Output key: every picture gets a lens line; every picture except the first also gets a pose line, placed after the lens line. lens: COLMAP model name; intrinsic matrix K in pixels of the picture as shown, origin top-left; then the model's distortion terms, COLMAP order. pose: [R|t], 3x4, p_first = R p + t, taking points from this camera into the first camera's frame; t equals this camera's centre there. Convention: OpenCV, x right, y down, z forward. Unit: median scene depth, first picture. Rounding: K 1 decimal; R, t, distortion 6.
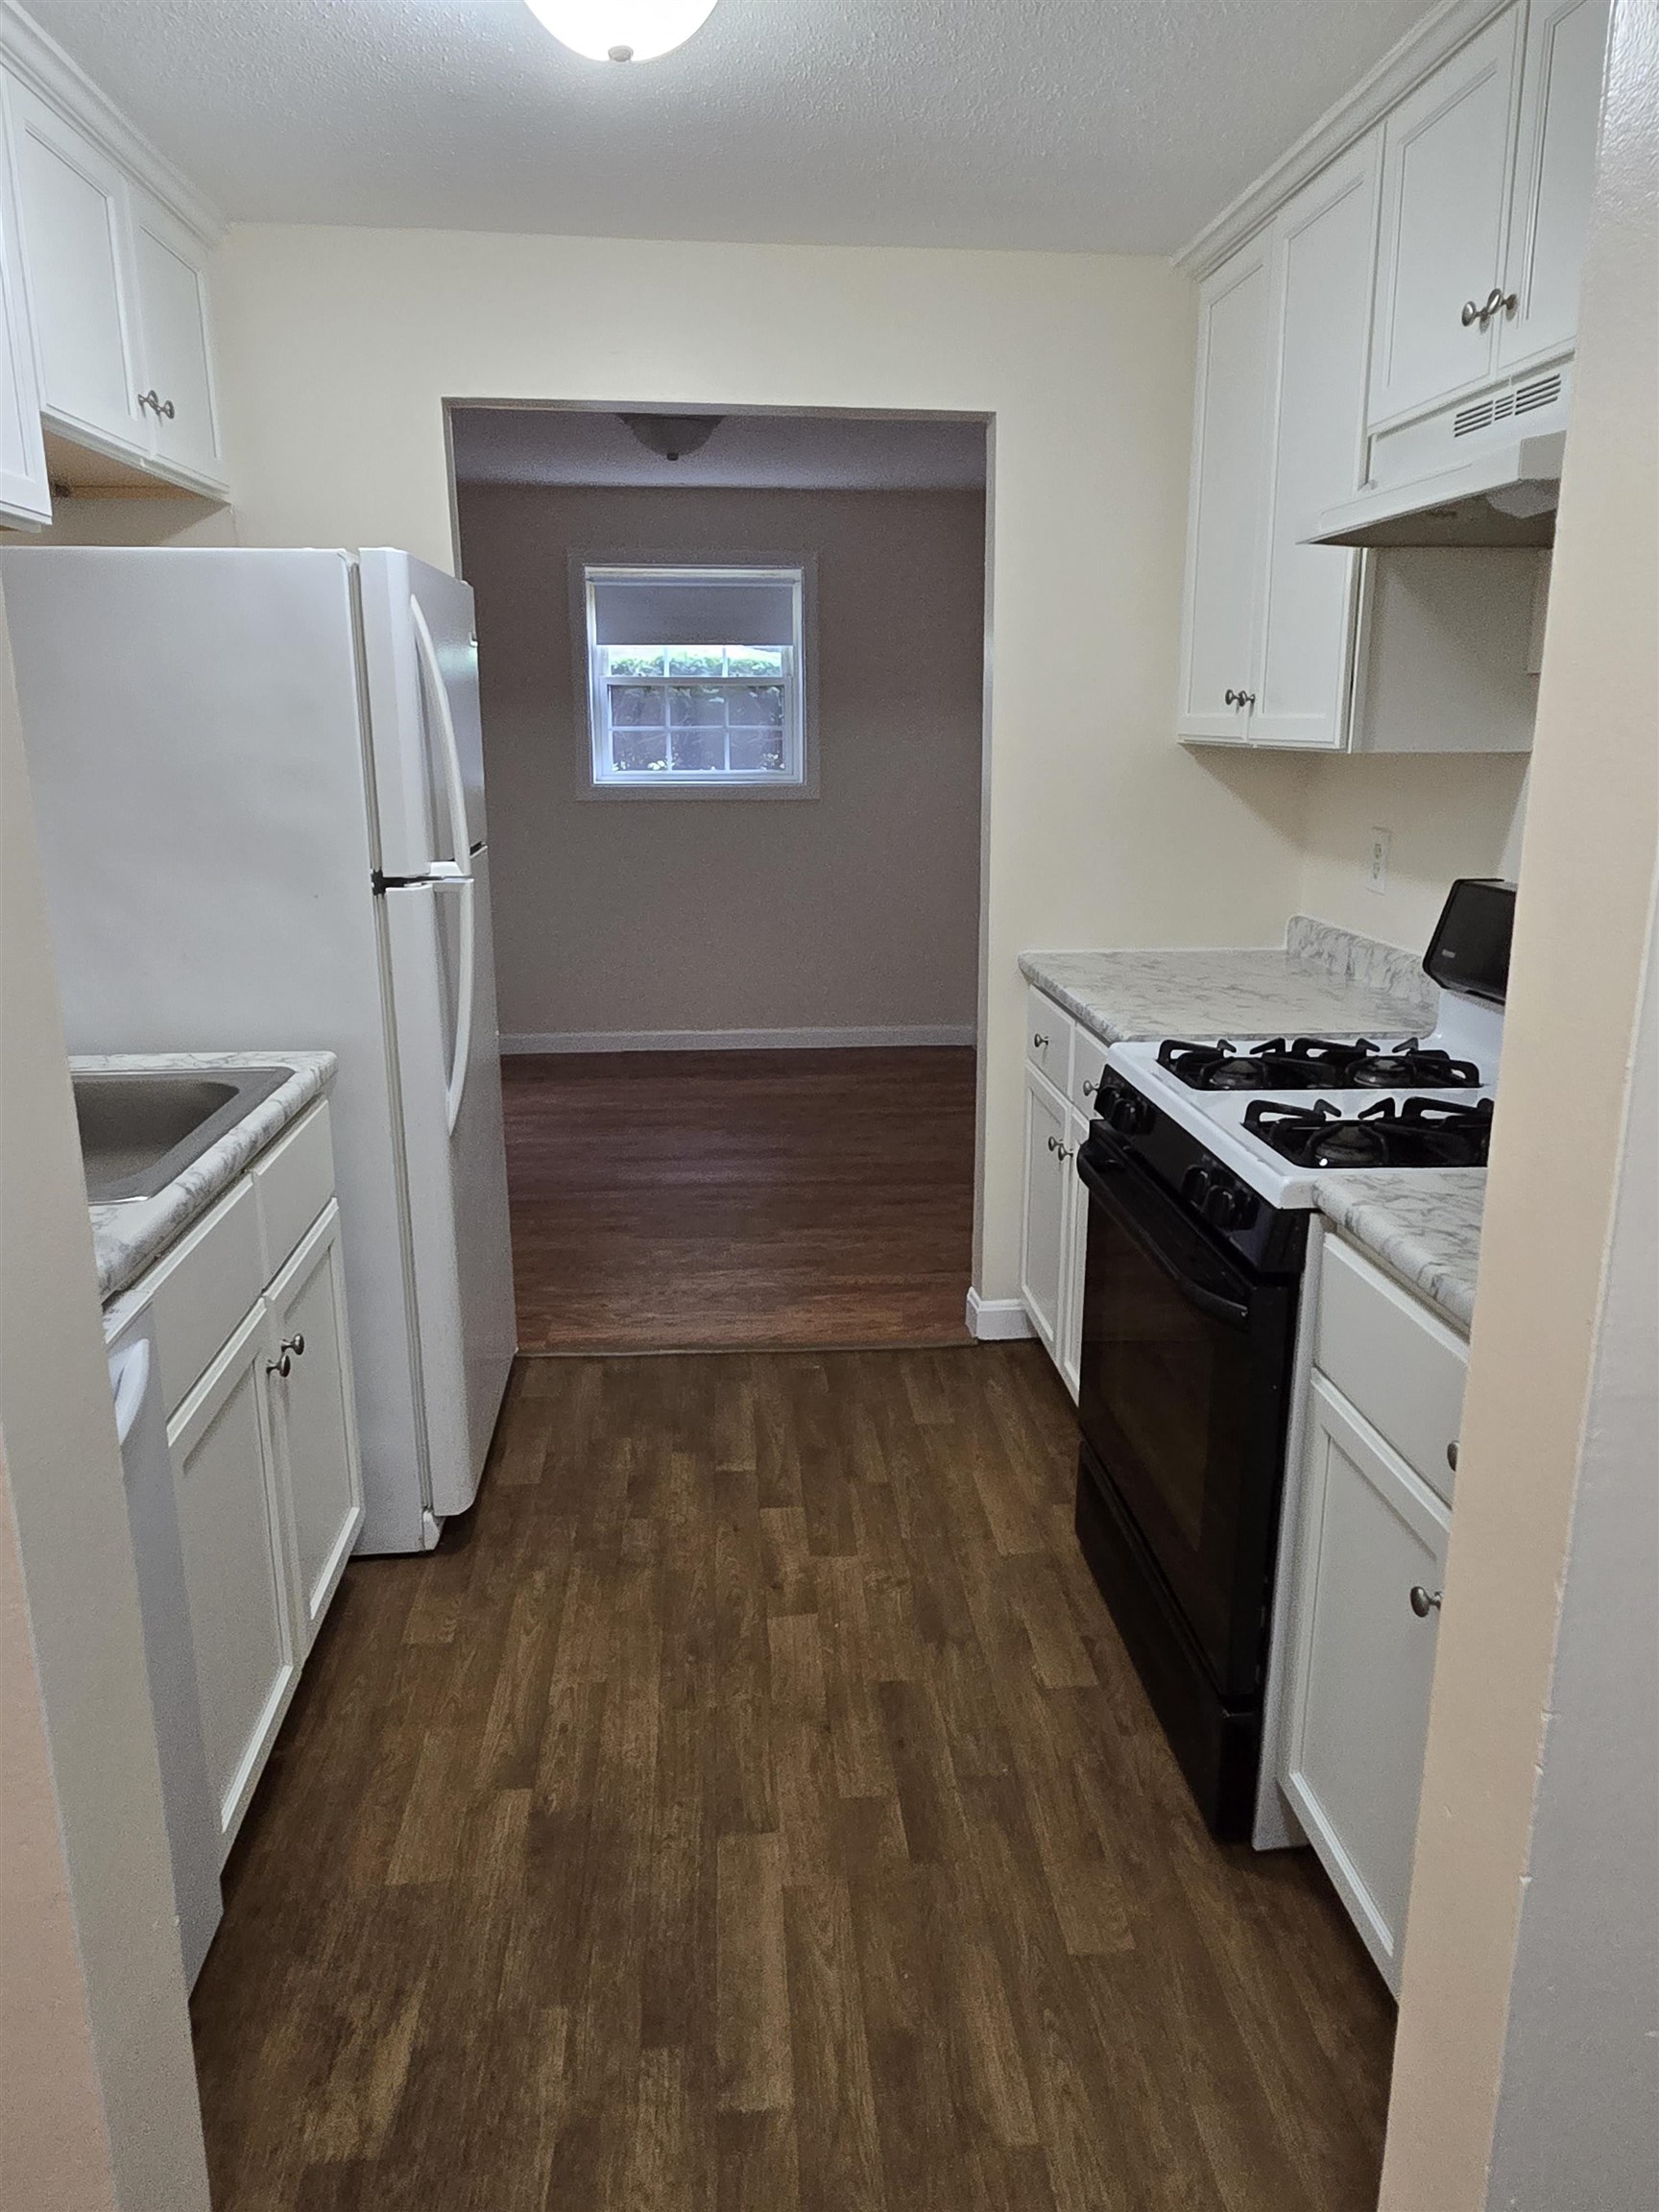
lens RADIAL K [[1497.6, 0, 825.1], [0, 1497.6, 1099.1], [0, 0, 1]] dist [0.004206, 0.000625]
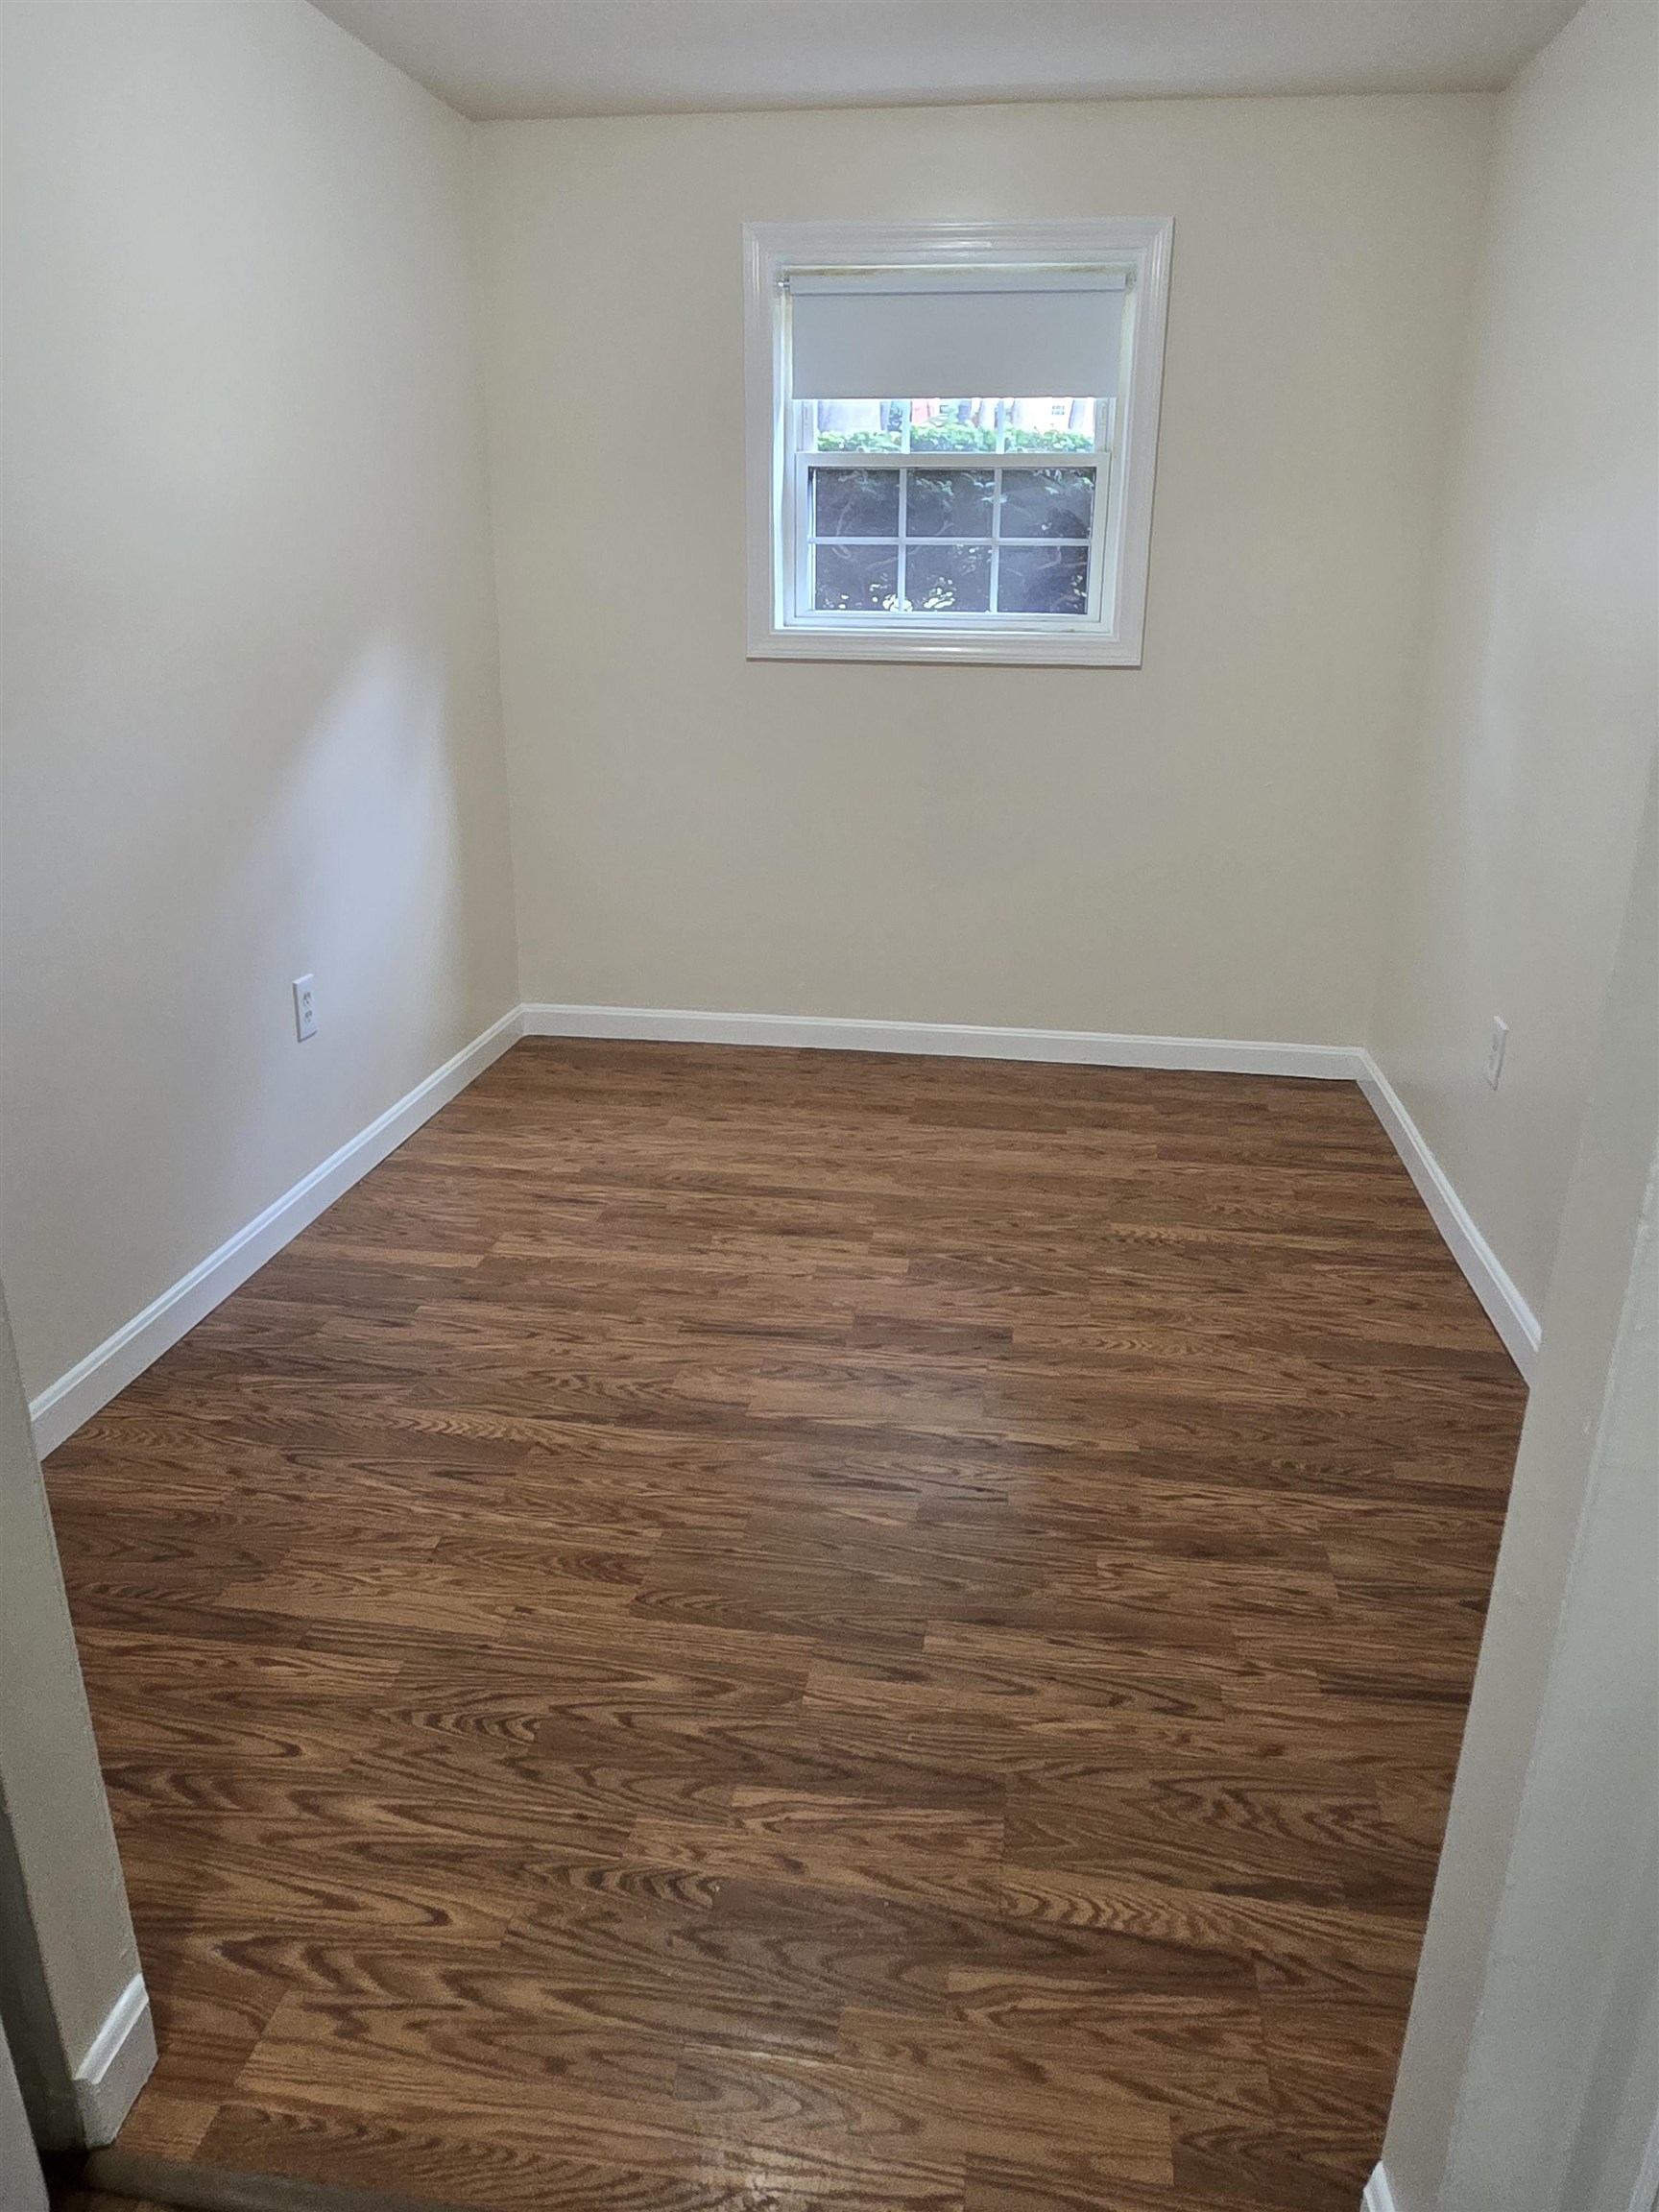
lens RADIAL K [[1497.6, 0, 825.1], [0, 1497.6, 1099.1], [0, 0, 1]] dist [0.004206, 0.000625]
pose [[0.974113, 0.083700, -0.209996, 0.016236], [-0.062358, 0.992379, 0.106281, -0.089891], [0.217291, -0.090435, 0.971909, 0.407163]]
